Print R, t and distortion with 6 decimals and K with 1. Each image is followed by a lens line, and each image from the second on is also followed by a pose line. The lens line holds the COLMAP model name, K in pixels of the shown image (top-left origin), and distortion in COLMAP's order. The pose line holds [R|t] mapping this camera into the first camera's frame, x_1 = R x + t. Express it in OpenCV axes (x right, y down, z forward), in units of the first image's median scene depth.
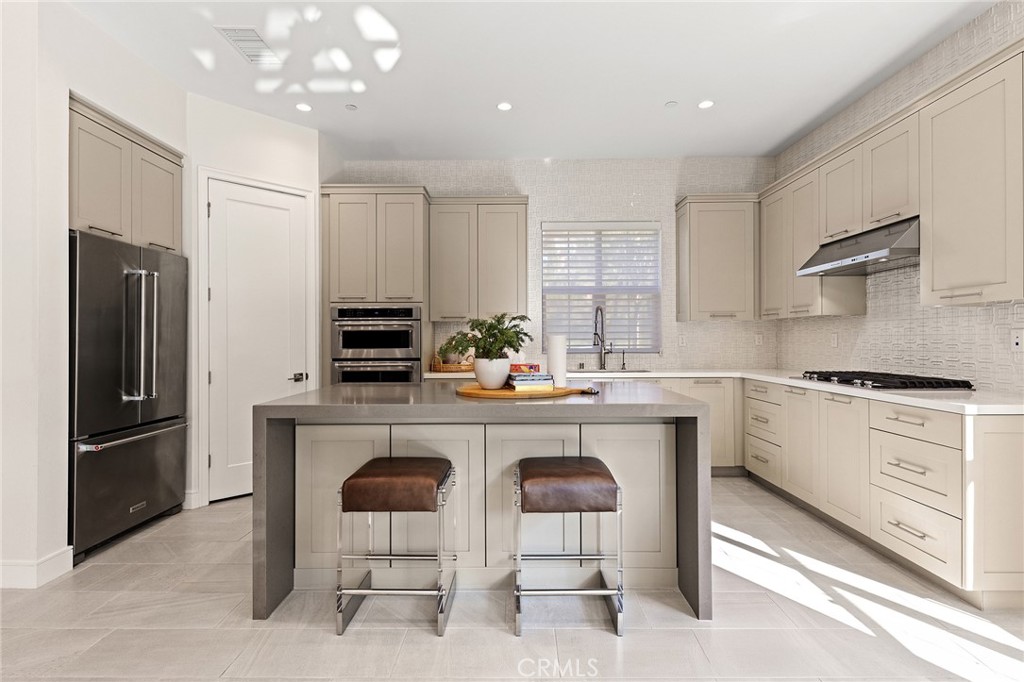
lens RADIAL K [[493.5, 0, 512.0], [0, 493.5, 341.0], [0, 0, 1]] dist [0.013741, 0.000015]
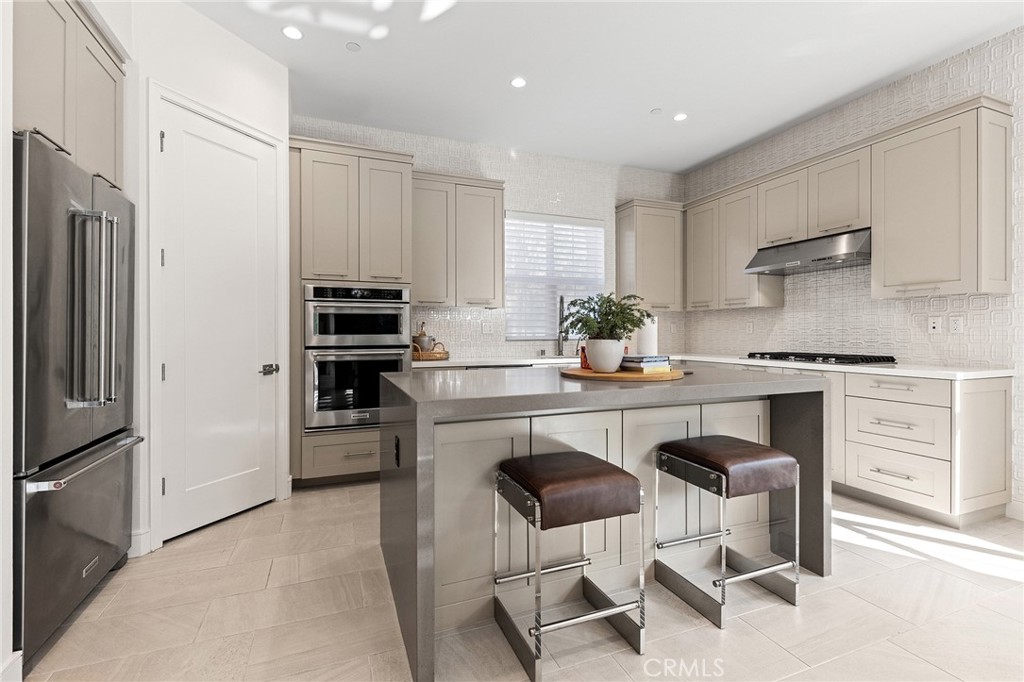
lens RADIAL K [[442.5, 0, 407.5], [0, 442.5, 341.5], [0, 0, 1]] dist [0.013290, 0.000285]
pose [[0.931693, -0.001222, 0.363245, -0.575105], [-0.000180, 0.999993, 0.003828, 0.029497], [-0.363247, -0.003632, 0.931686, 0.291422]]
